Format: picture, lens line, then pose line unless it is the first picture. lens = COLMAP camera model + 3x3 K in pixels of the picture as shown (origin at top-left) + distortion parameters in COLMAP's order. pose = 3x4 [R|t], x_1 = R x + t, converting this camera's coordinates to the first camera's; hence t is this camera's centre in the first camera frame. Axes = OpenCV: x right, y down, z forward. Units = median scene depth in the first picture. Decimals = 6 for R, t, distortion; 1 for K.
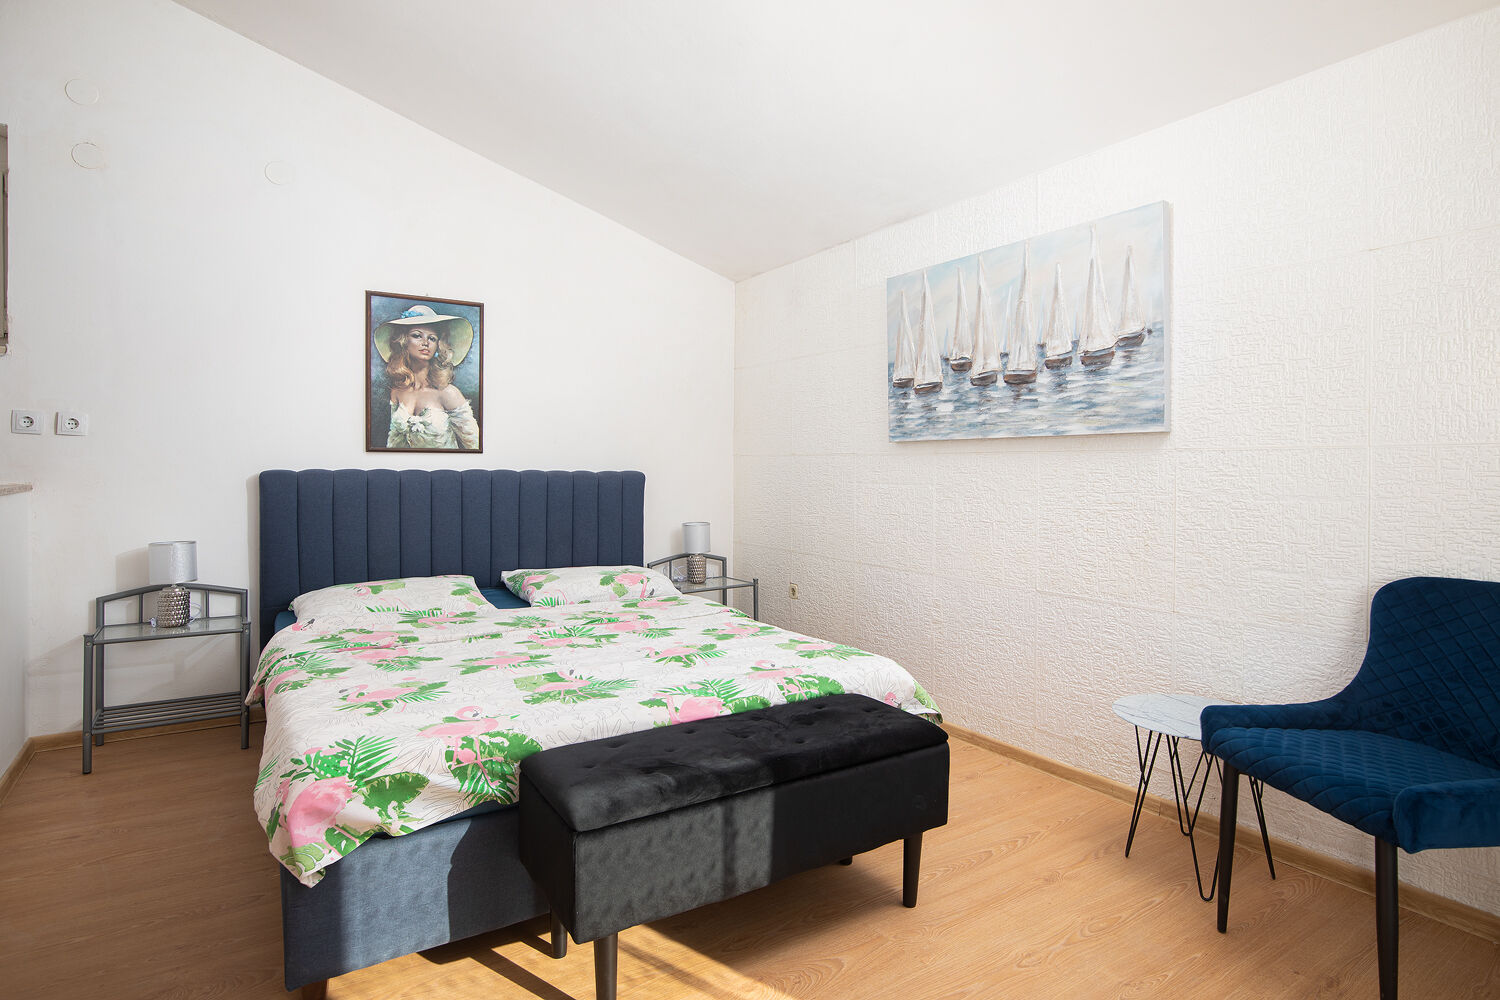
lens RADIAL K [[776.0, 0, 754.2], [0, 776.0, 493.2], [0, 0, 1]] dist [-0.024855, 0.000973]
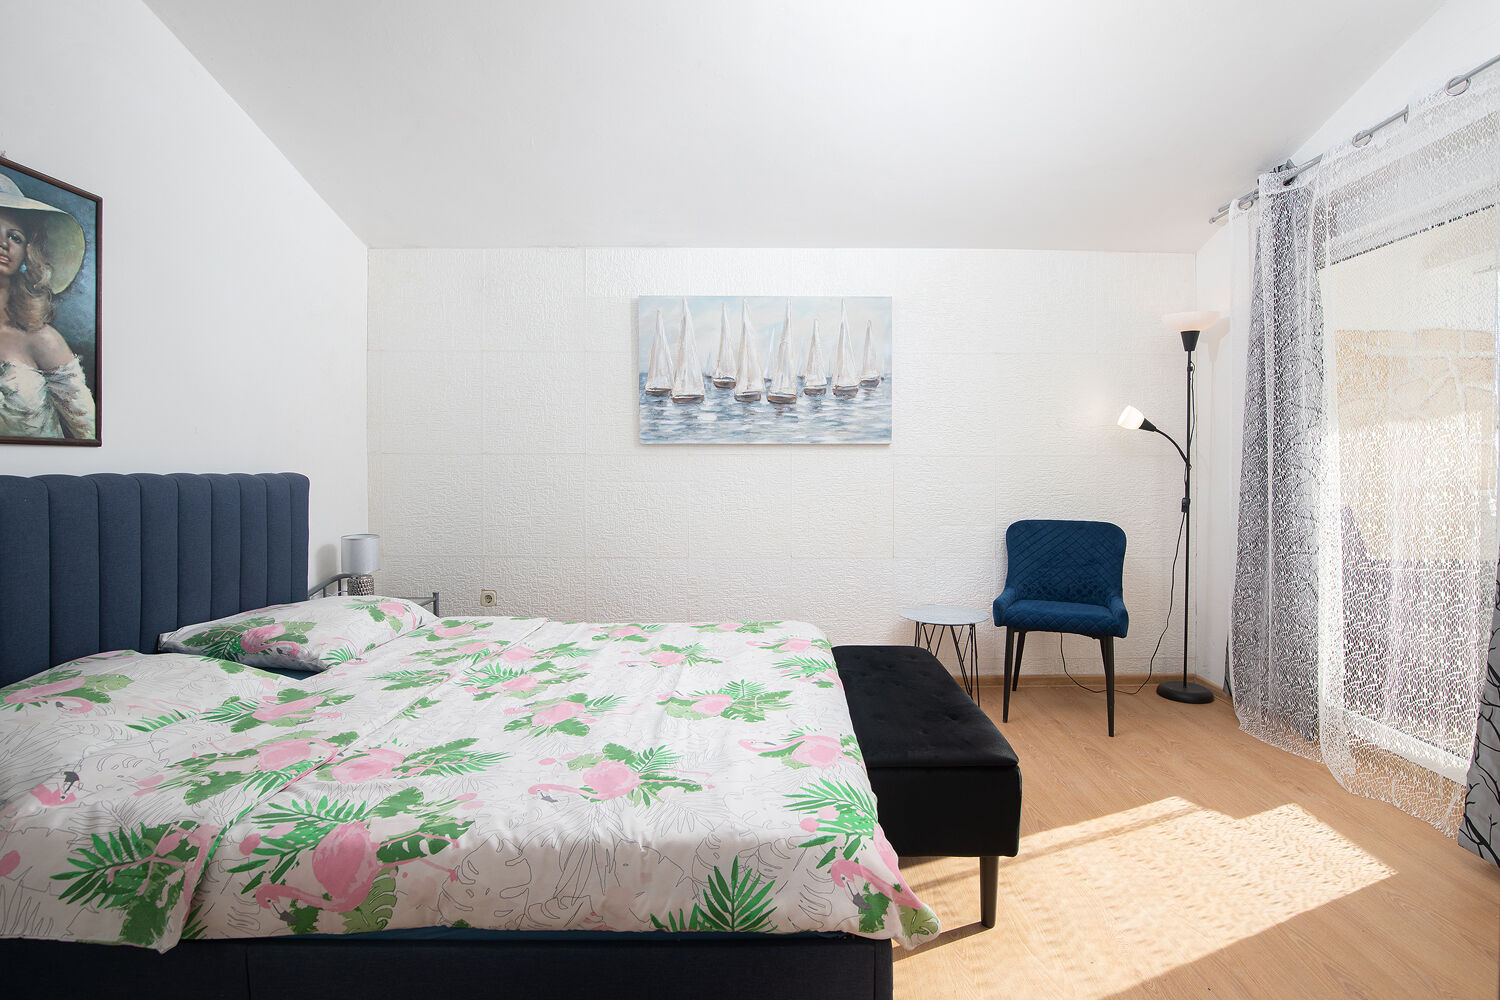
lens RADIAL K [[710.7, 0, 759.1], [0, 710.7, 486.4], [0, 0, 1]] dist [-0.037042, 0.015269]
pose [[0.546961, -0.028025, 0.836689, -0.682703], [0.028574, 0.999482, 0.014799, -0.018126], [-0.836670, 0.015814, 0.547478, 0.356350]]
